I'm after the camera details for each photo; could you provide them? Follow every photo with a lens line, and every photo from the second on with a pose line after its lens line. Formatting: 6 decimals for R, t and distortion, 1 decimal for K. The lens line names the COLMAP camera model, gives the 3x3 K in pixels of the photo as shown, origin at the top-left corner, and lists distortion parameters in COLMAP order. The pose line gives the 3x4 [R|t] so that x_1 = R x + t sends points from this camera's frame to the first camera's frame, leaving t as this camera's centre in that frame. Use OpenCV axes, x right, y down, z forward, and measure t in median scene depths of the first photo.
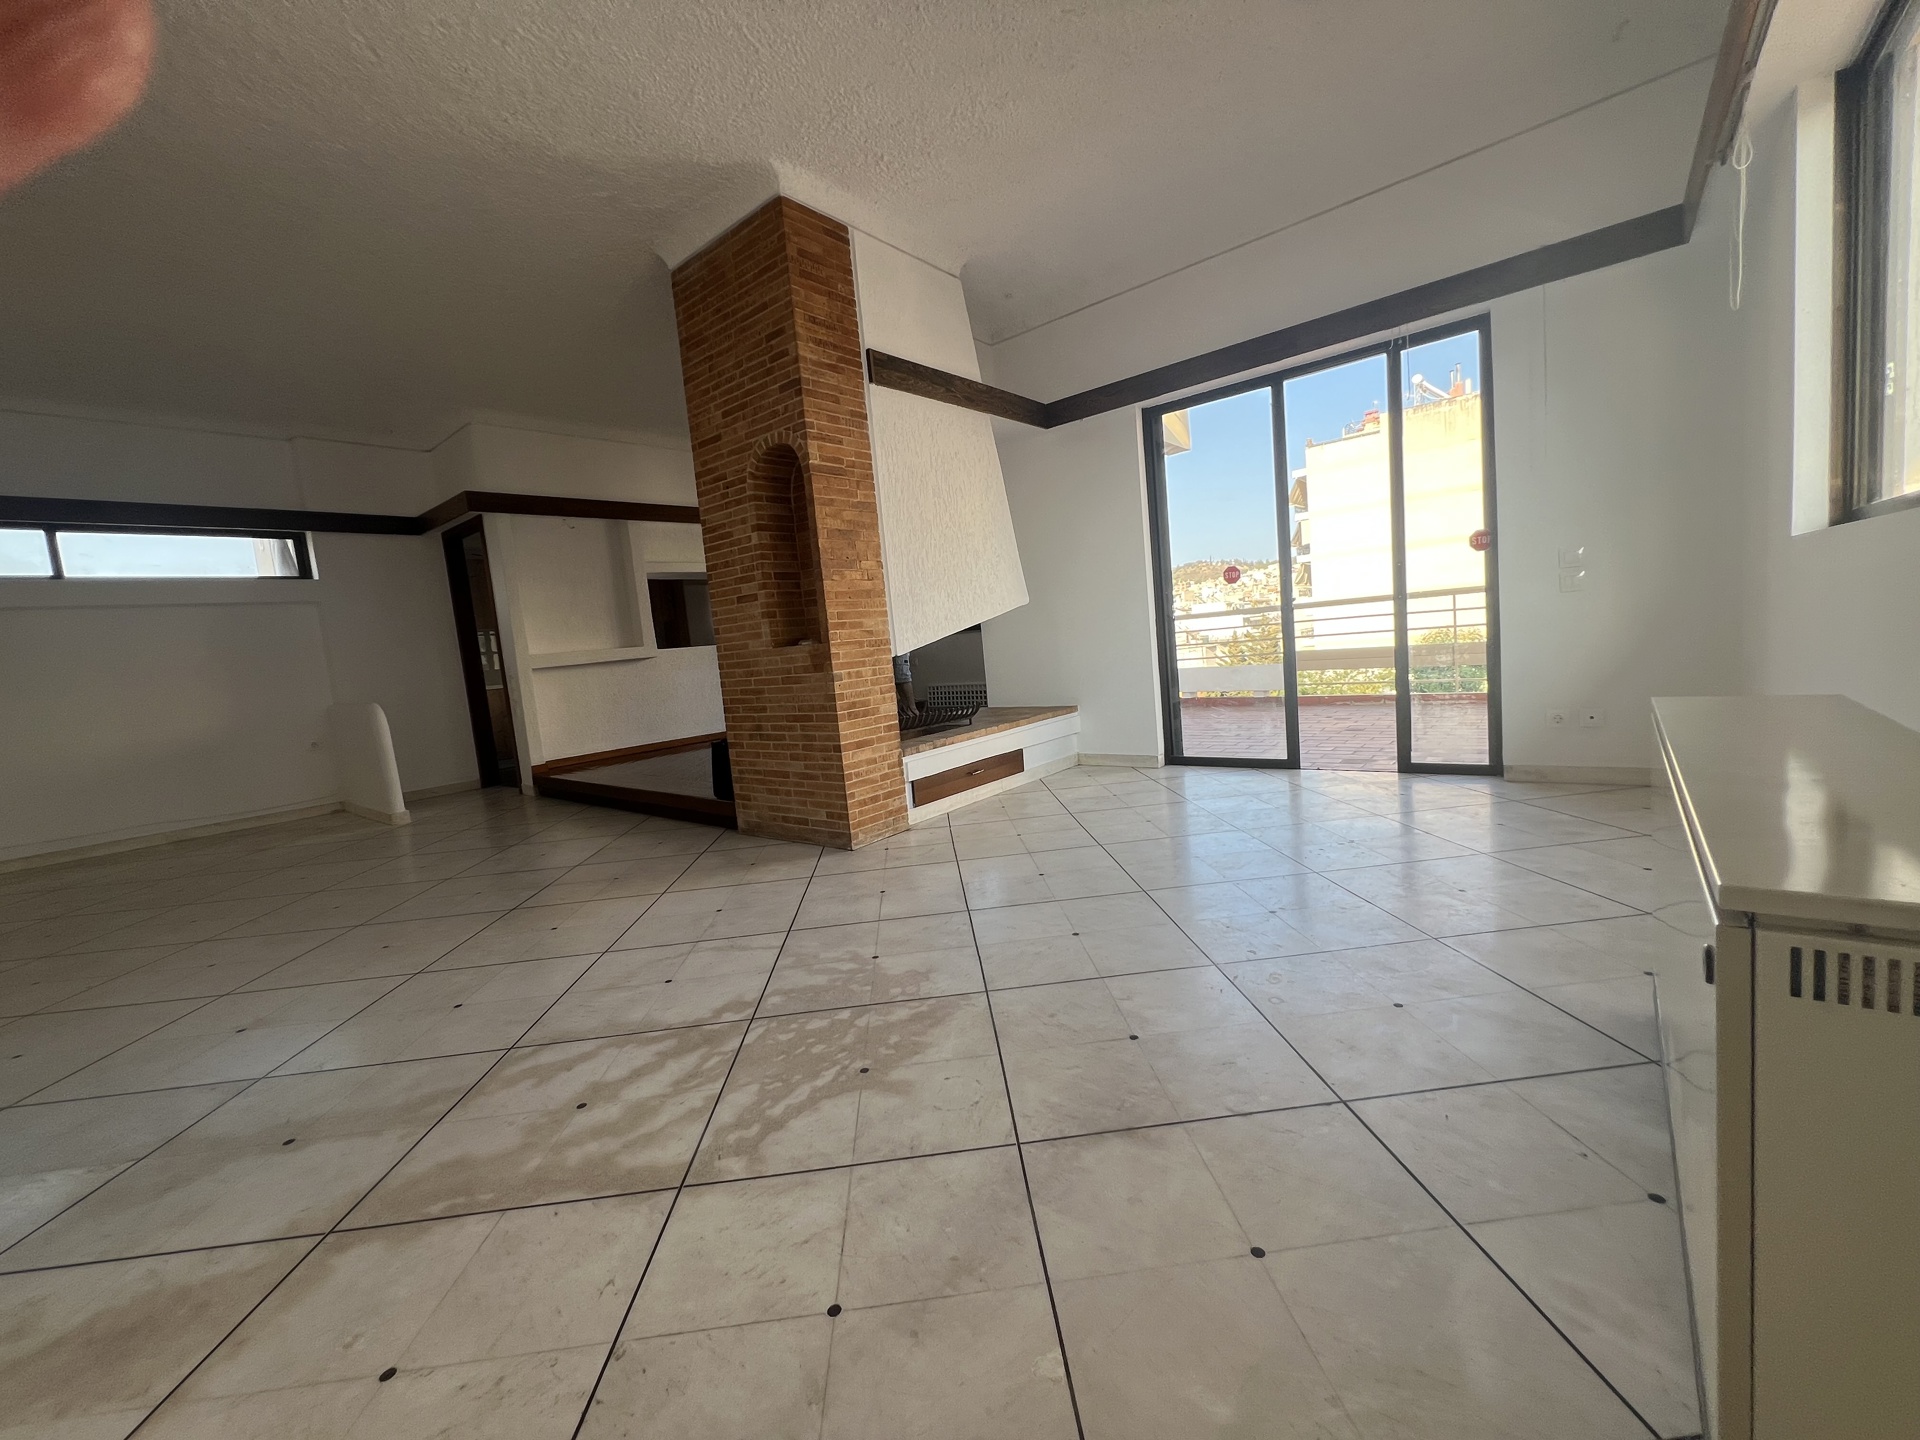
lens RADIAL K [[768.2, 0, 961.2], [0, 768.2, 717.8], [0, 0, 1]] dist [-0.003223, -0.000573]
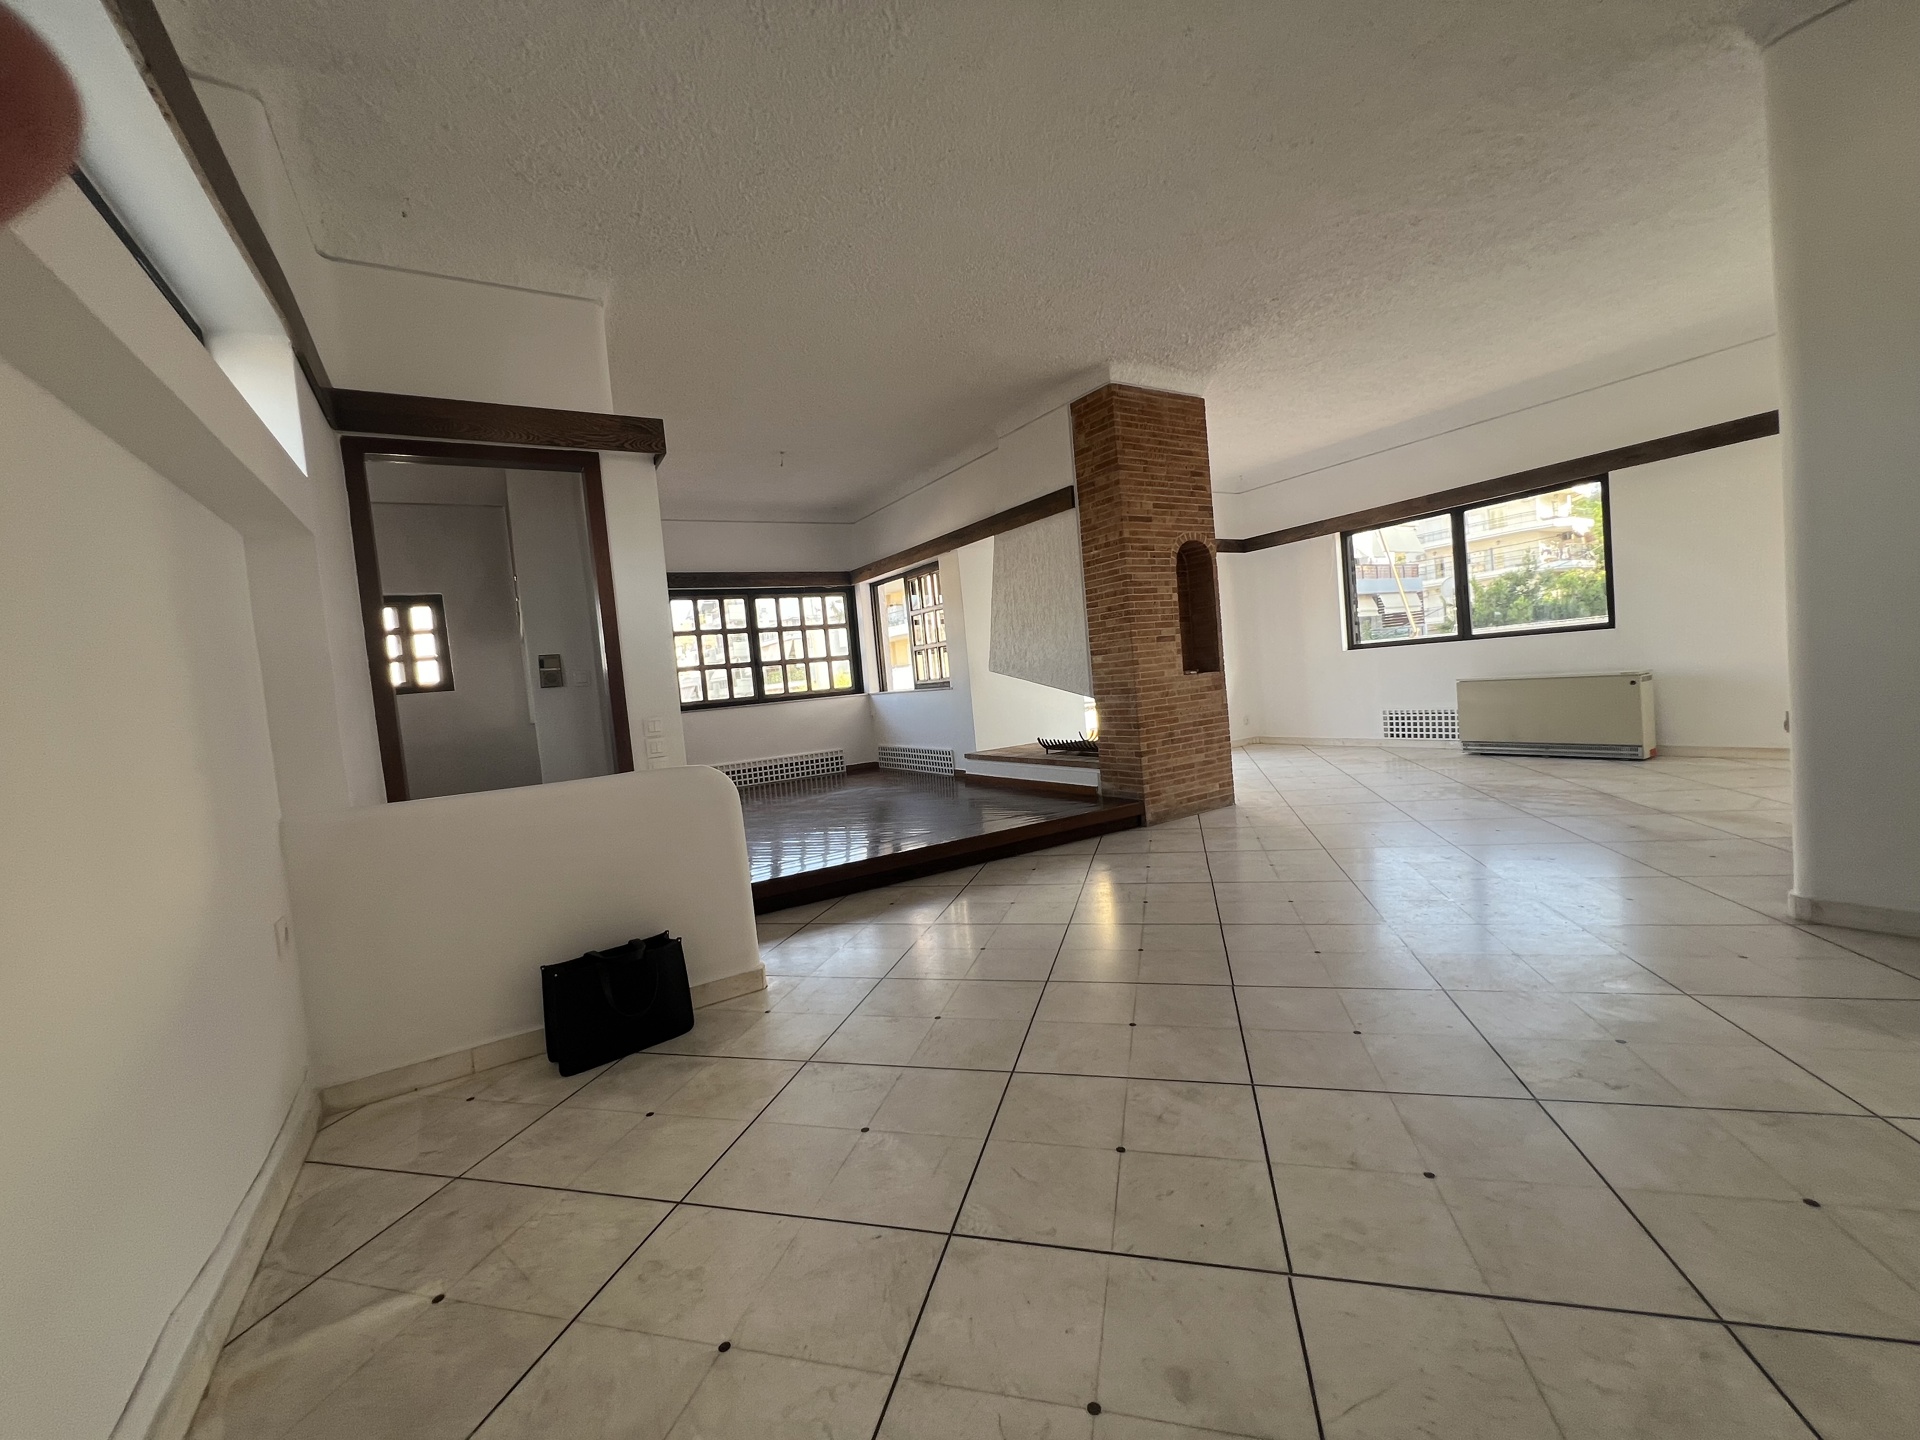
lens RADIAL K [[768.2, 0, 959.6], [0, 768.2, 723.3], [0, 0, 1]] dist [-0.003223, -0.000573]
pose [[0.329923, 0.011558, 0.943937, -1.681755], [0.159040, 0.984952, -0.067648, 0.025809], [-0.930514, 0.172443, 0.323120, 0.928434]]
